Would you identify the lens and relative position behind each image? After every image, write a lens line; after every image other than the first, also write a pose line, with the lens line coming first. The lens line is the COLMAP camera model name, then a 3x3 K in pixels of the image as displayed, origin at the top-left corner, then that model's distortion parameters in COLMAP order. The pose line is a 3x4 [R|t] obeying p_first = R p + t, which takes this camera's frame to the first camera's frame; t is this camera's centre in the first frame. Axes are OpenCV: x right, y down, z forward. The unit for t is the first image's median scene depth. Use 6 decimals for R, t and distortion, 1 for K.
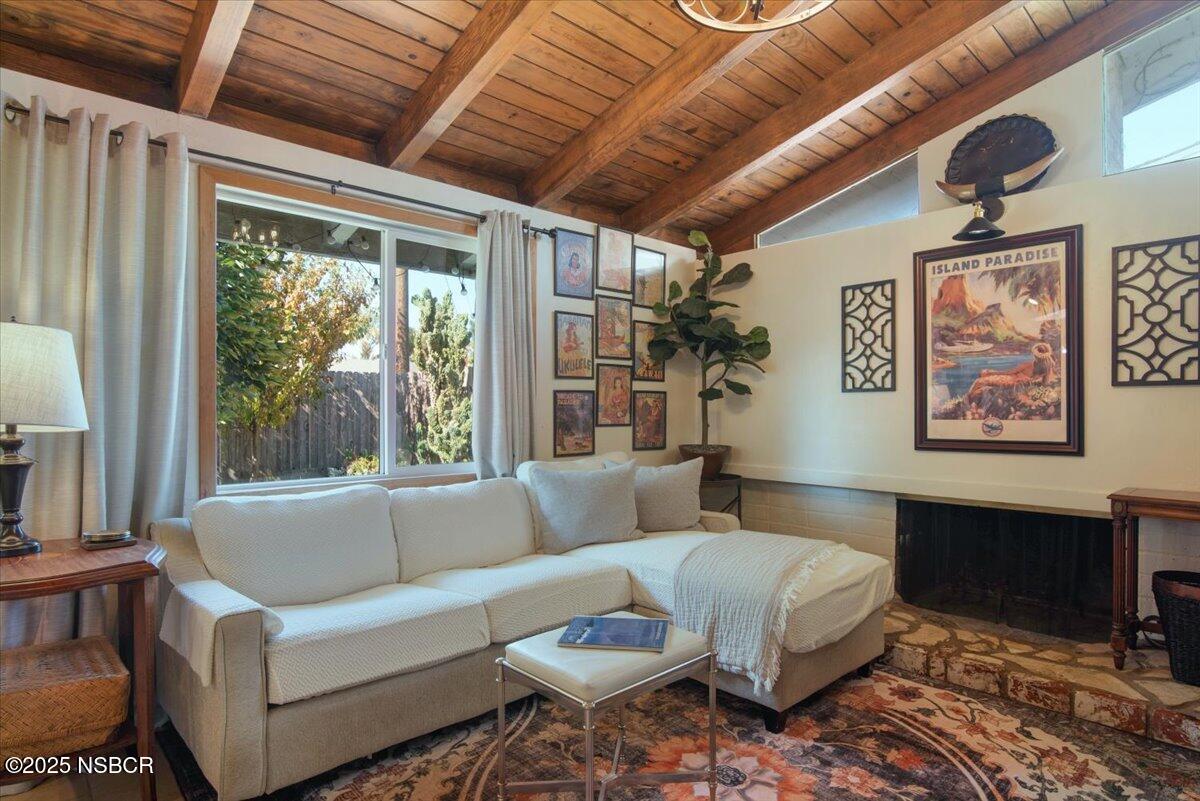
lens RADIAL K [[649.5, 0, 597.5], [0, 649.5, 412.8], [0, 0, 1]] dist [-0.013089, -0.000840]
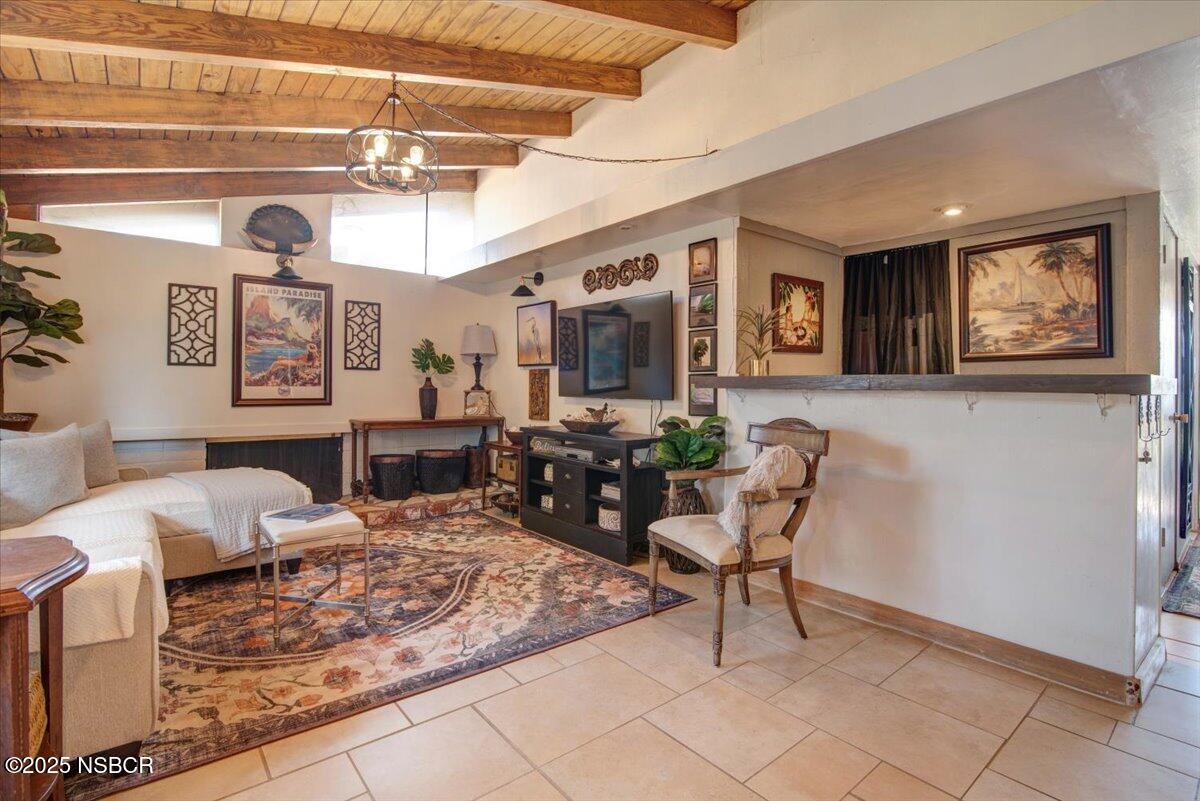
lens RADIAL K [[563.6, 0, 596.4], [0, 563.6, 379.3], [0, 0, 1]] dist [-0.024919, -0.000141]
pose [[0.060277, 0.012841, 0.998099, -0.782484], [-0.006422, 0.999902, -0.012476, 0.005504], [-0.998161, -0.005658, 0.060353, 0.101464]]
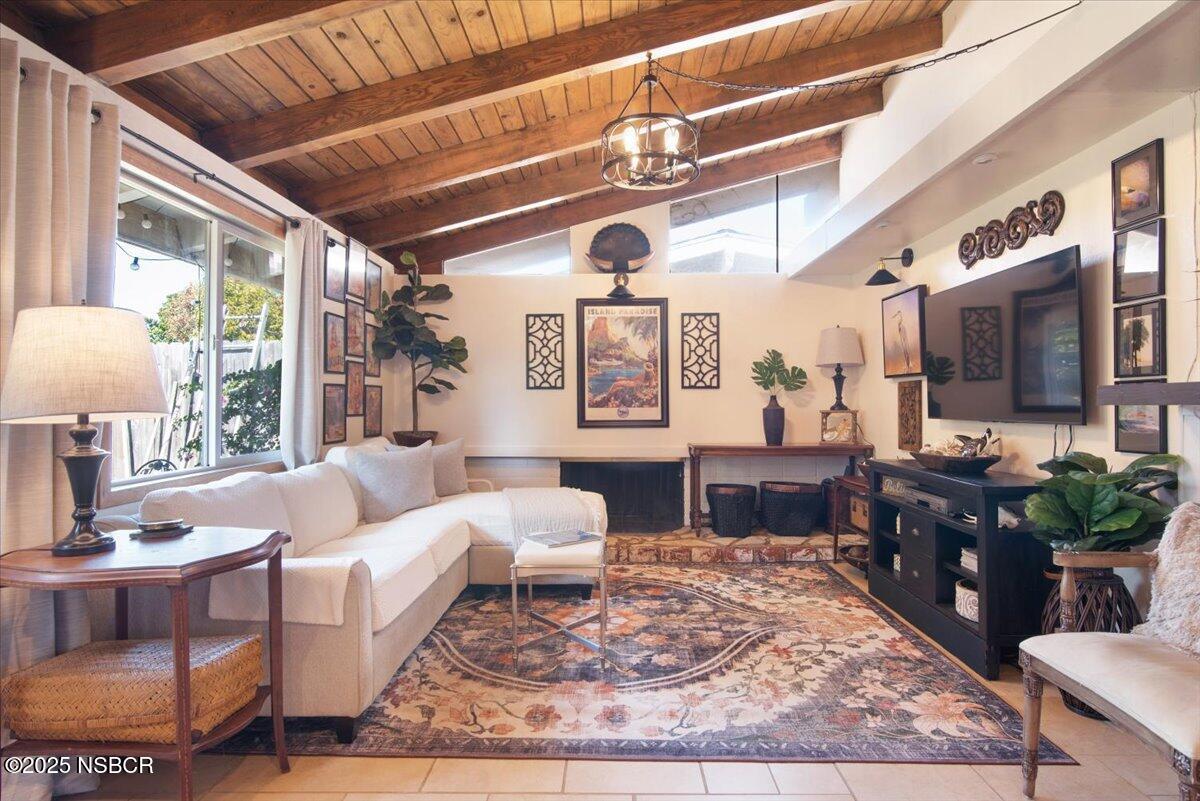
lens RADIAL K [[652.9, 0, 600.0], [0, 652.9, 400.5], [0, 0, 1]] dist [-0.017237, -0.000358]
pose [[0.698040, 0.002043, 0.716056, -0.613716], [0.005204, 0.999955, -0.007926, 0.005512], [-0.716040, 0.009259, 0.697998, -0.116904]]
